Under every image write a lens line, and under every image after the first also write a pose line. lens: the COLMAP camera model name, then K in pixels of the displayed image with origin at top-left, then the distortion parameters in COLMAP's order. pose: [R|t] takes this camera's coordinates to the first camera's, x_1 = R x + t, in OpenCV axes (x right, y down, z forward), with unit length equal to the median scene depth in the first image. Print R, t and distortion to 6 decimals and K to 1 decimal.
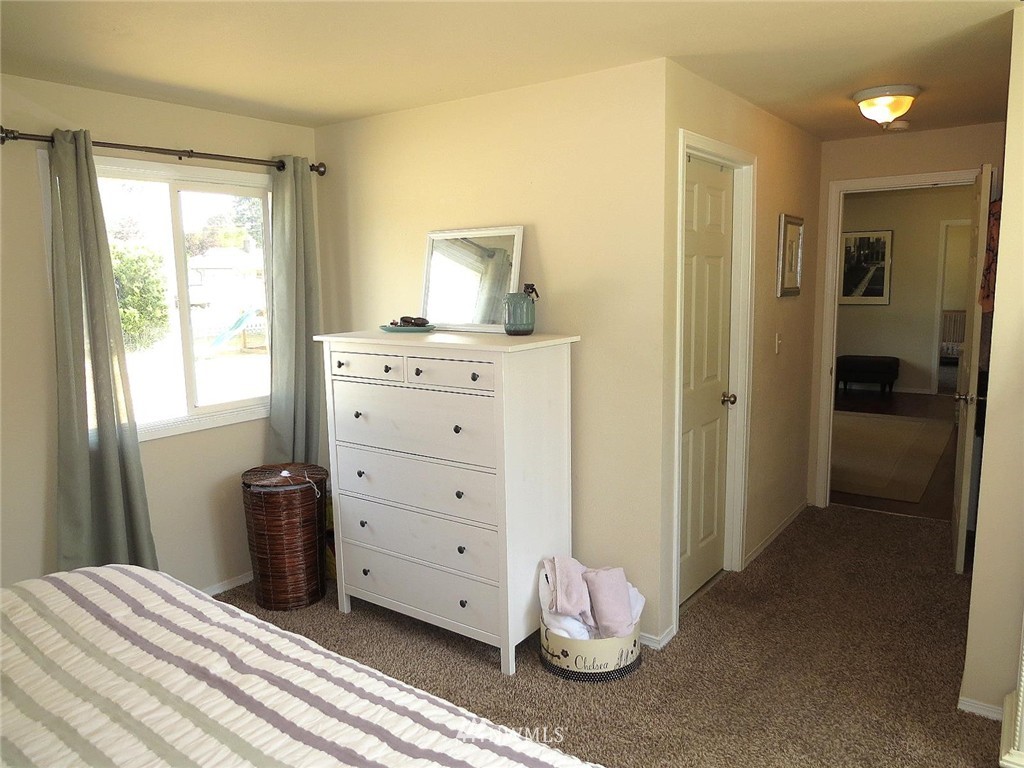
lens RADIAL K [[738.4, 0, 517.4], [0, 738.4, 384.5], [0, 0, 1]] dist [-0.019334, 0.002463]
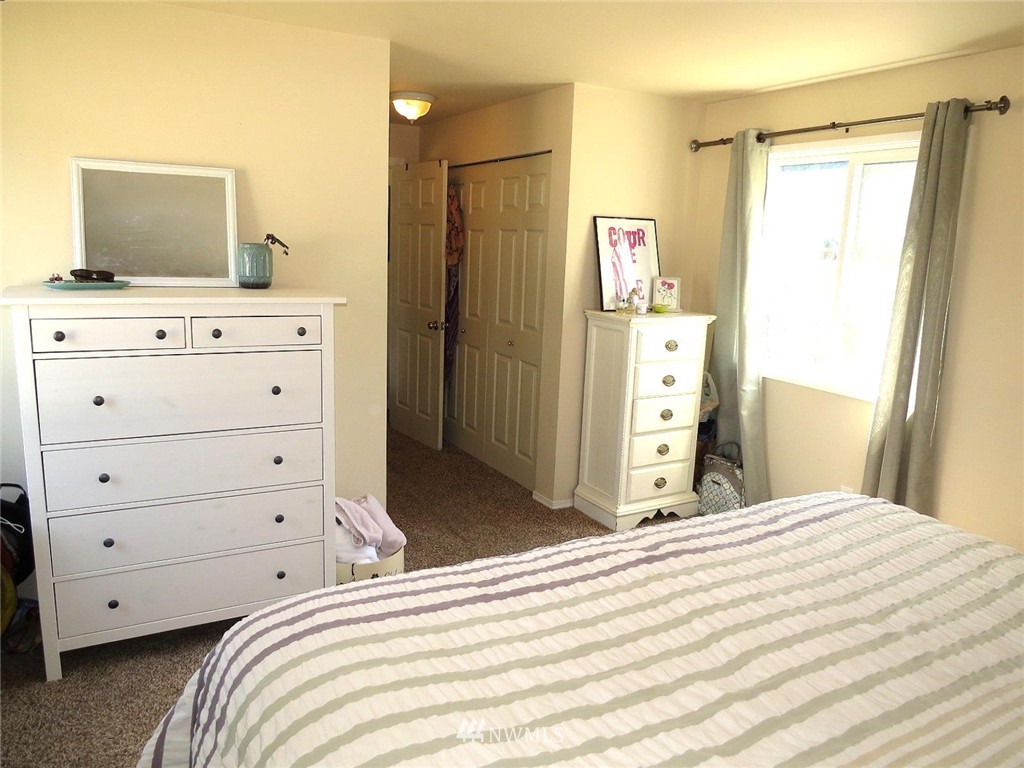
lens RADIAL K [[738.4, 0, 517.4], [0, 738.4, 384.5], [0, 0, 1]] dist [-0.019334, 0.002463]
pose [[0.407463, -0.142647, 0.902012, -0.724581], [0.082298, 0.989442, 0.119297, -0.029850], [-0.909506, 0.025625, 0.414901, 0.308213]]
